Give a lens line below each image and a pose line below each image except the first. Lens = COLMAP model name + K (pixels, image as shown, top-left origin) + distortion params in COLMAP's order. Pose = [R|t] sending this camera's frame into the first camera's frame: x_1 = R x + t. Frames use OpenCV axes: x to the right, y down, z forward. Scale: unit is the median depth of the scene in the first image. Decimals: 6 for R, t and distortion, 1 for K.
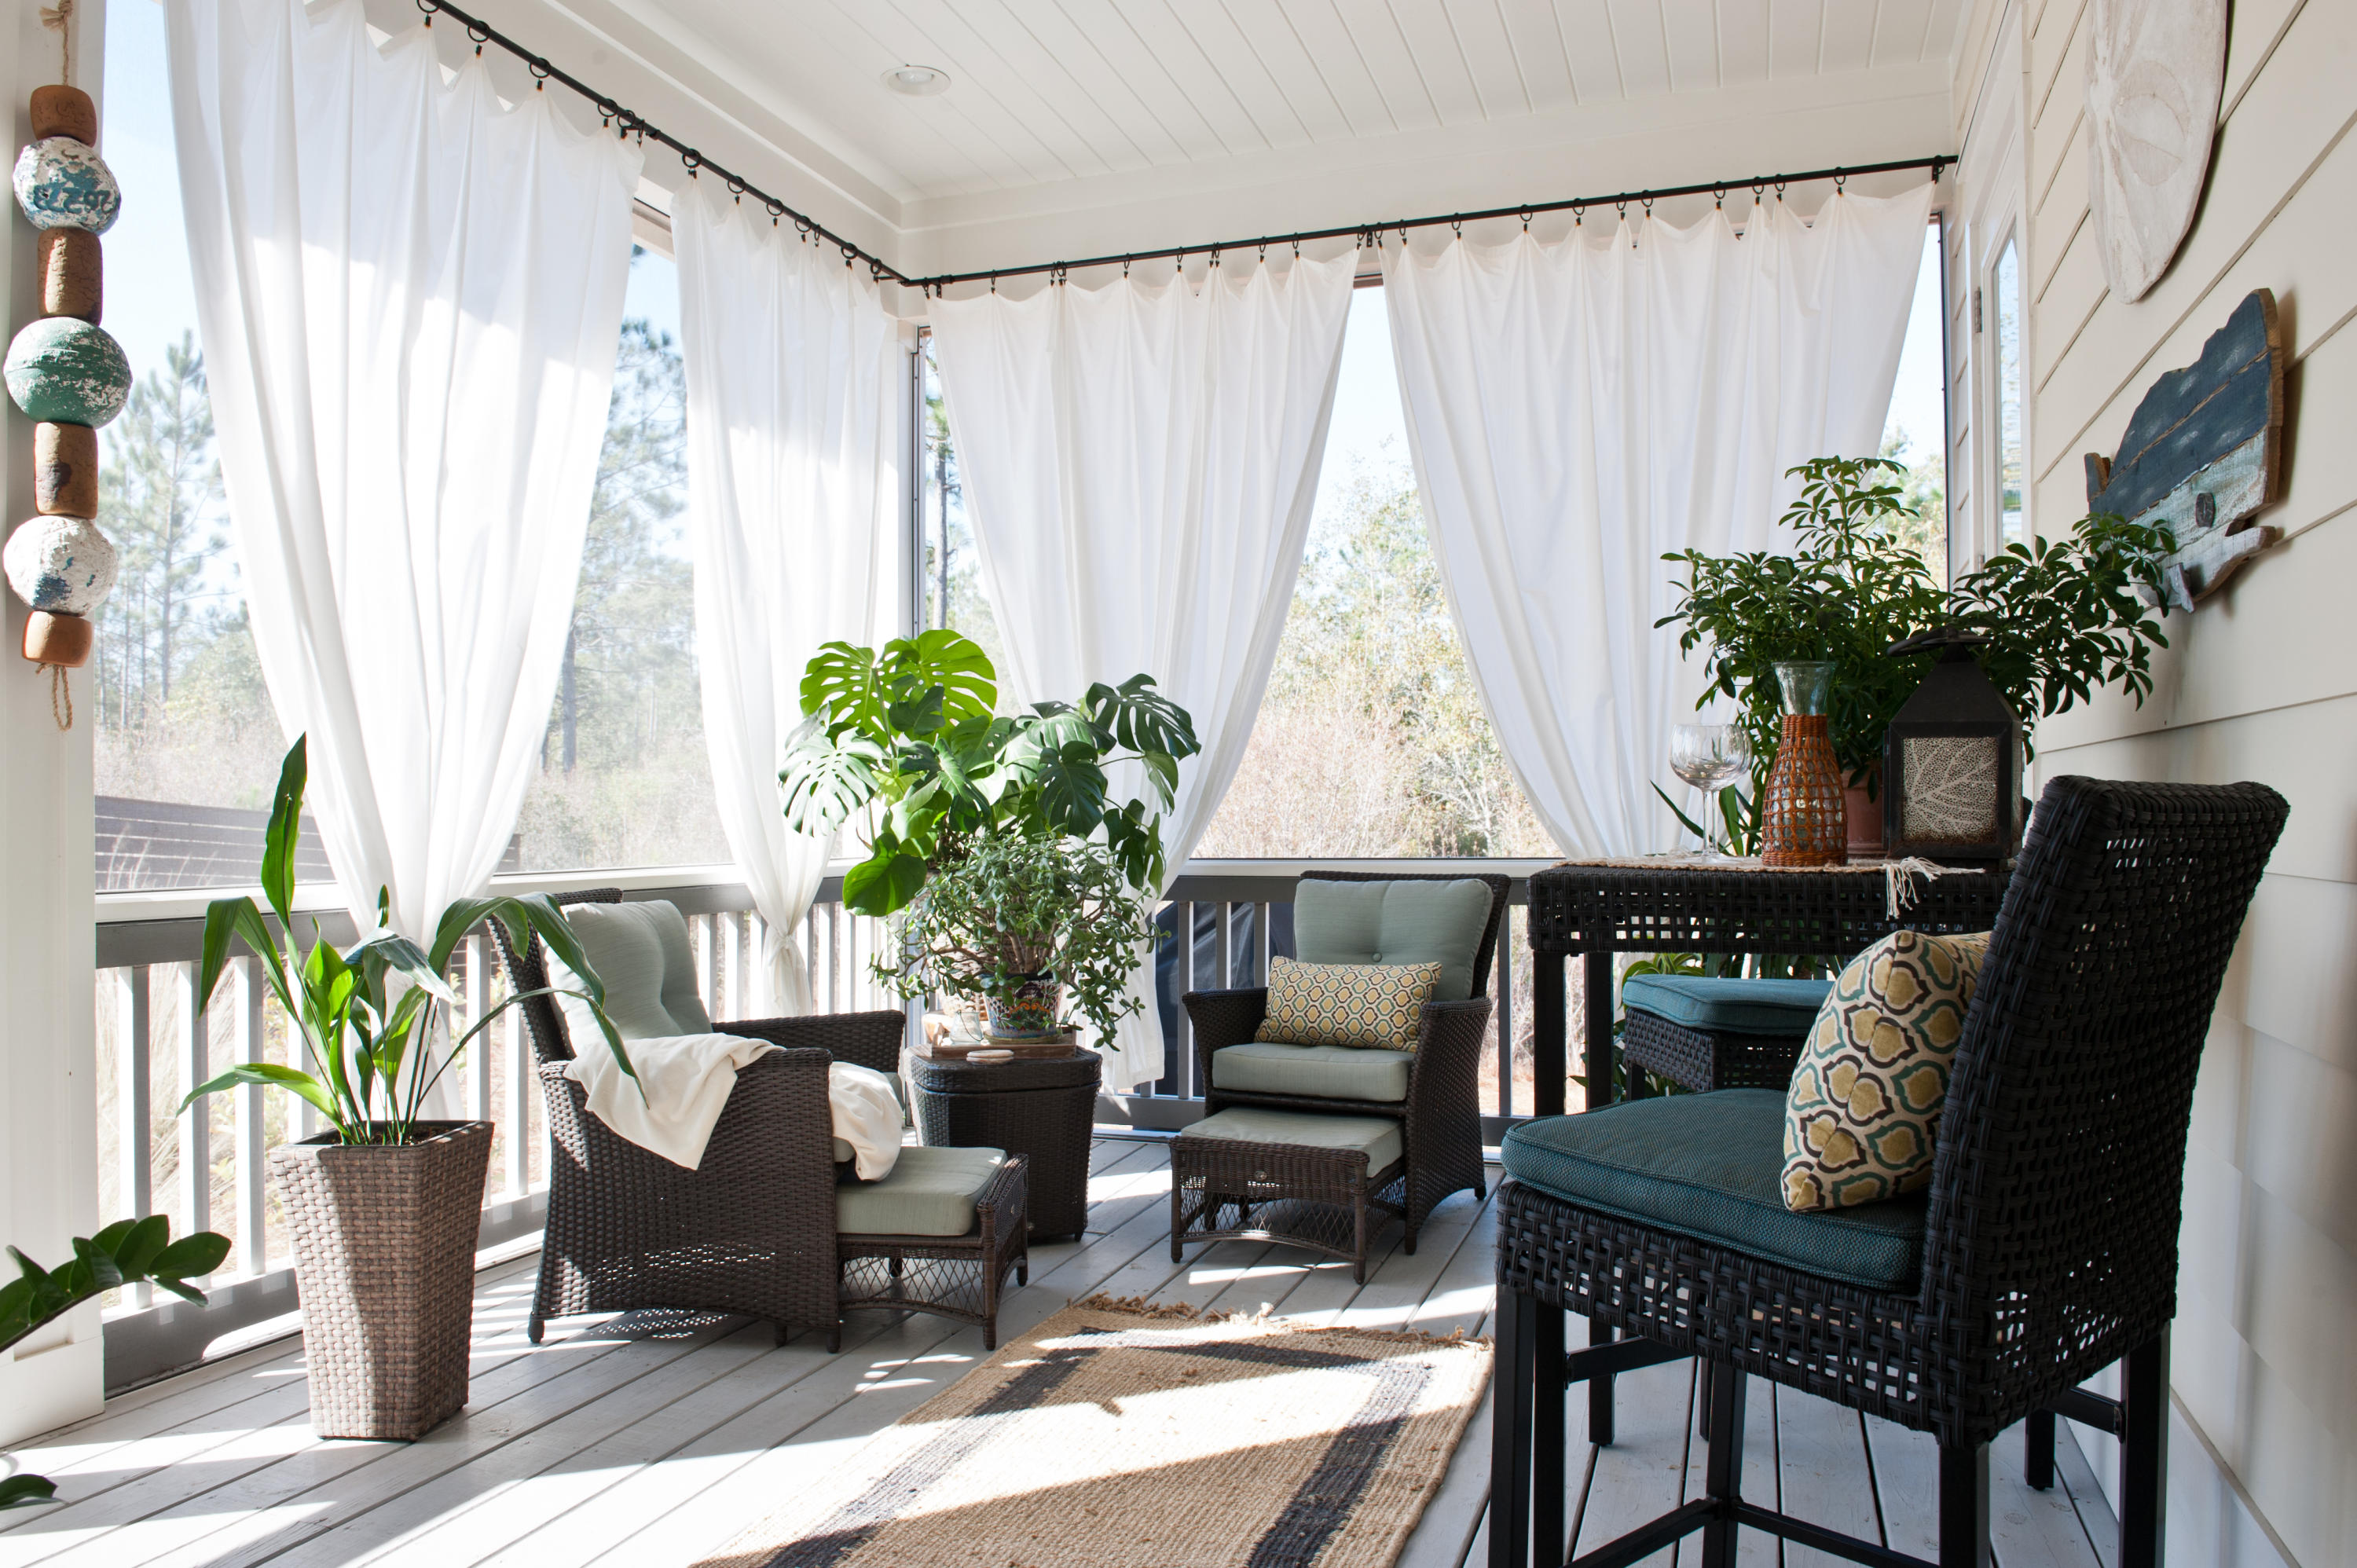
lens RADIAL K [[1639.2, 0, 1163.4], [0, 1639.2, 793.5], [0, 0, 1]] dist [-0.047840, -0.002460]
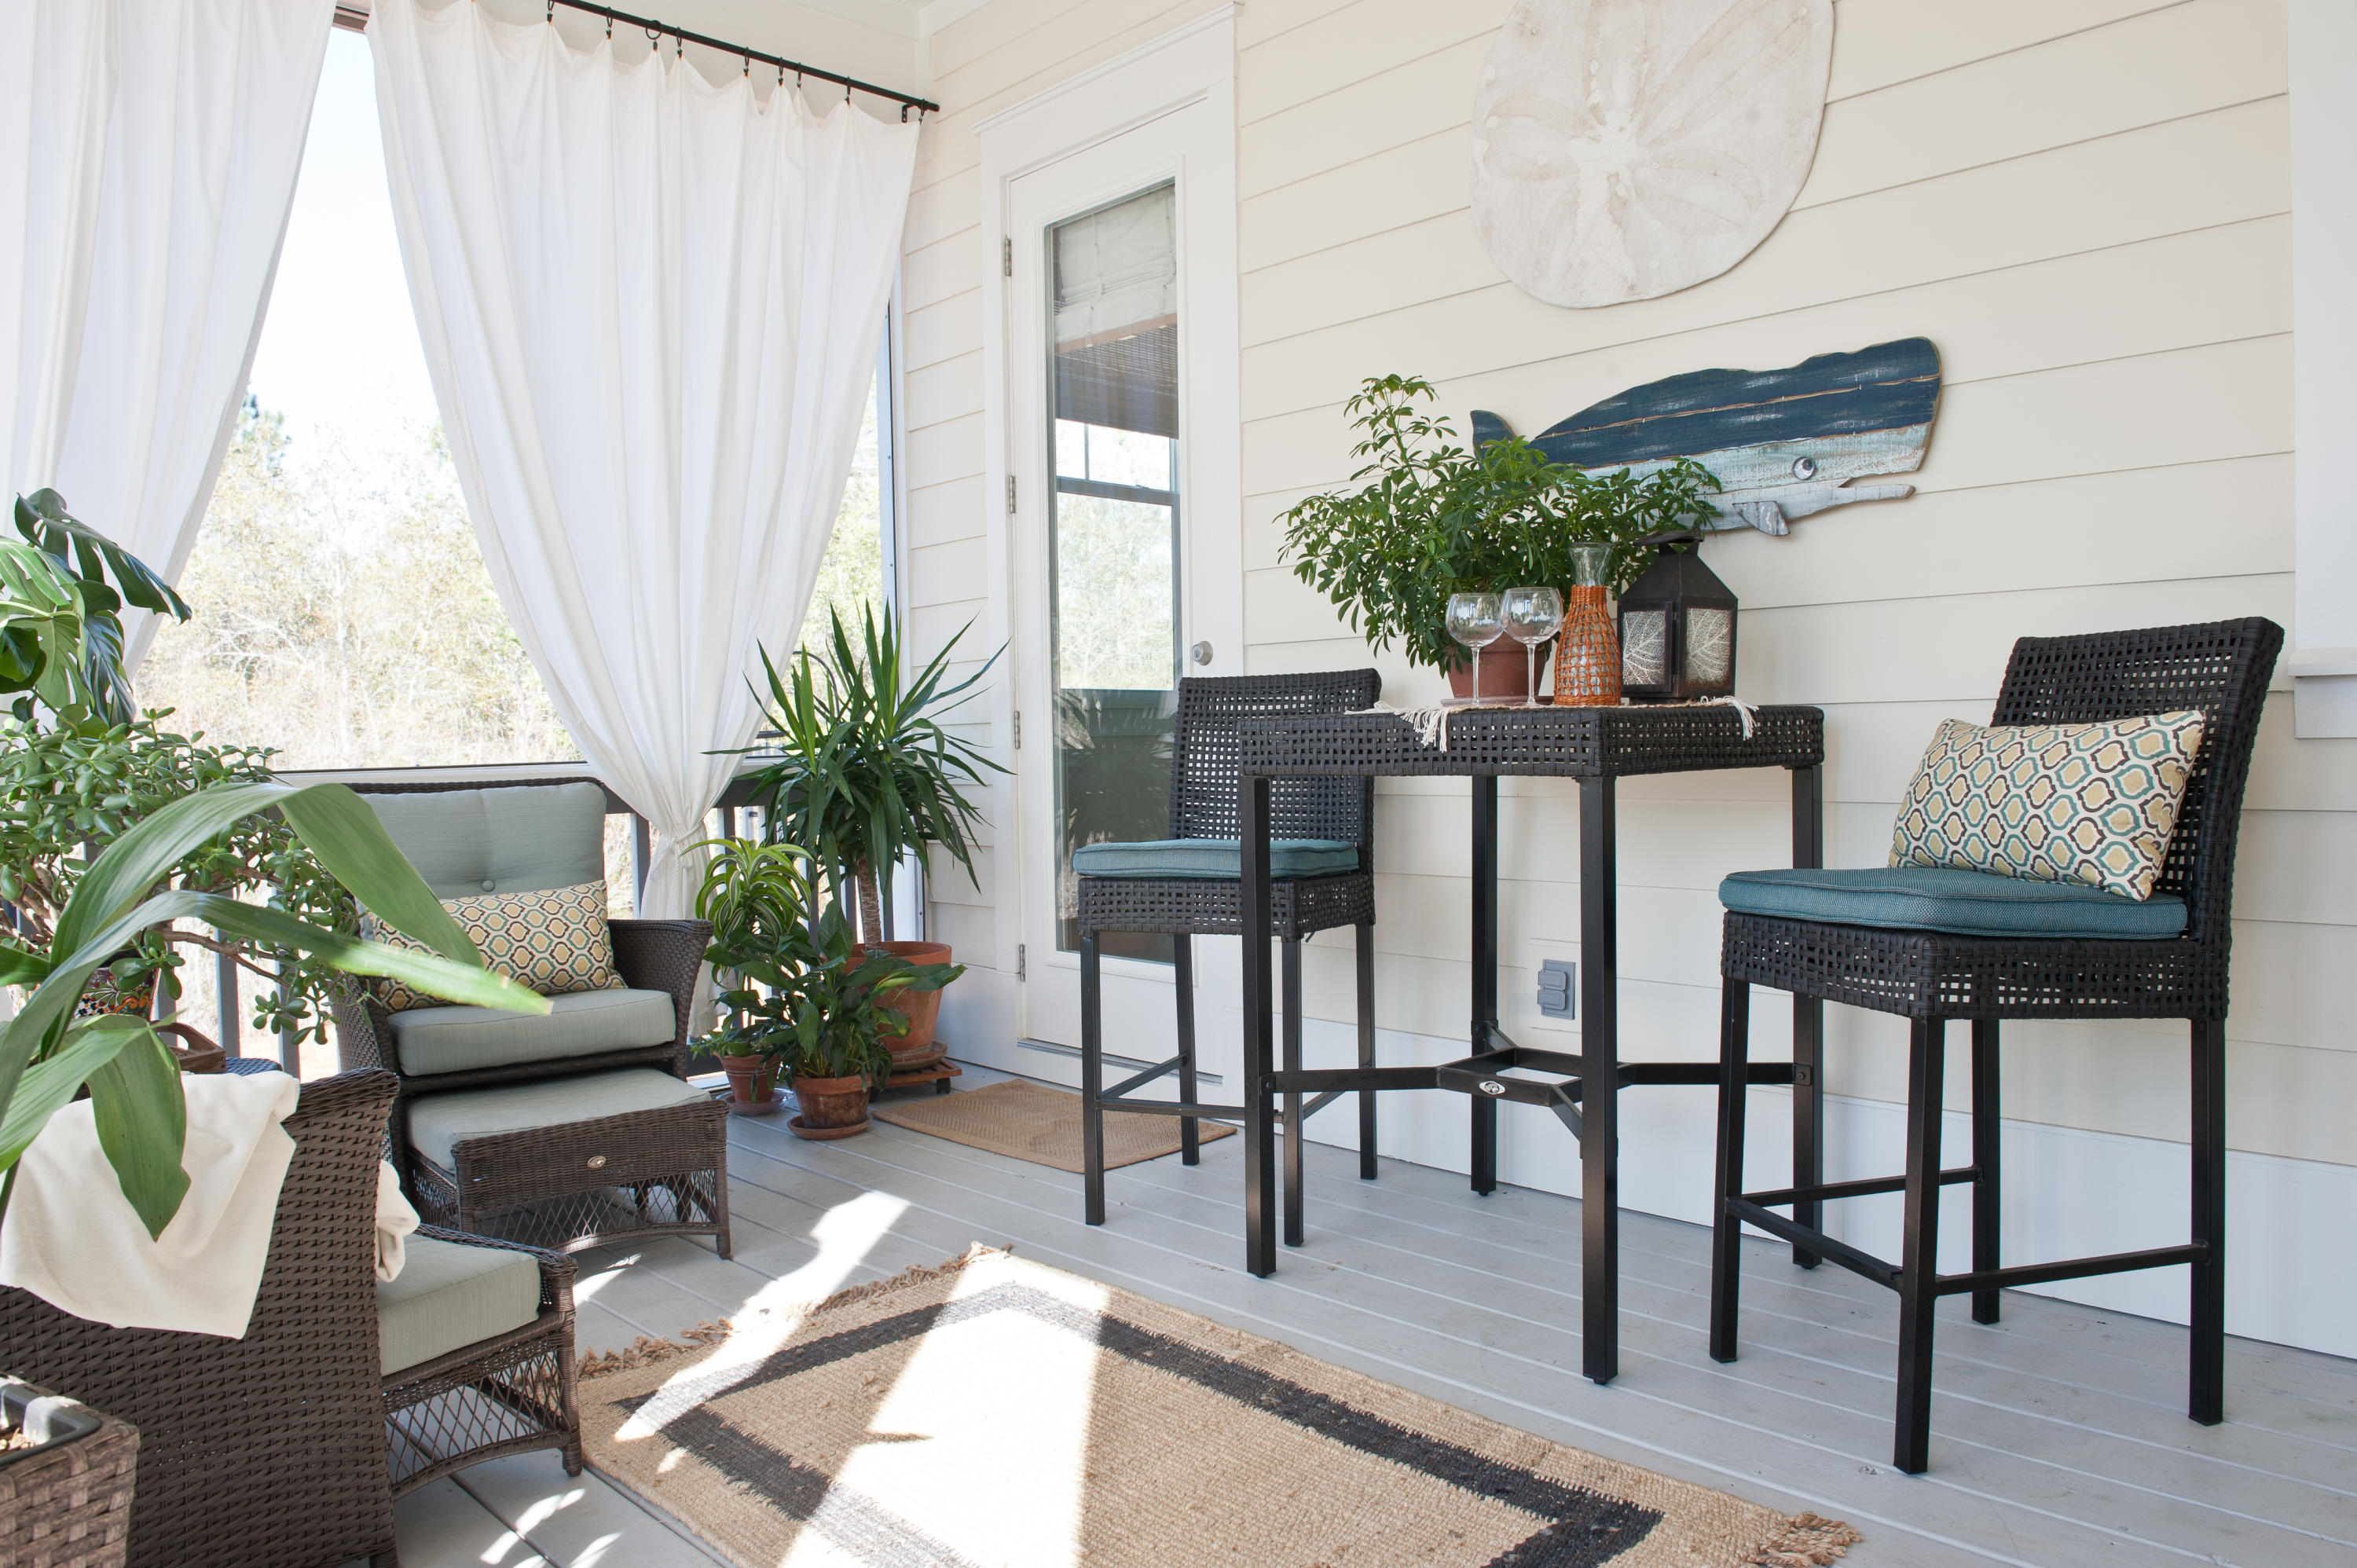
lens RADIAL K [[1639.2, 0, 1163.4], [0, 1639.2, 793.5], [0, 0, 1]] dist [-0.047840, -0.002460]
pose [[0.446012, -0.034868, 0.894348, -0.598114], [0.007976, 0.999356, 0.034984, 0.043430], [-0.894992, -0.008470, 0.446003, 0.505655]]
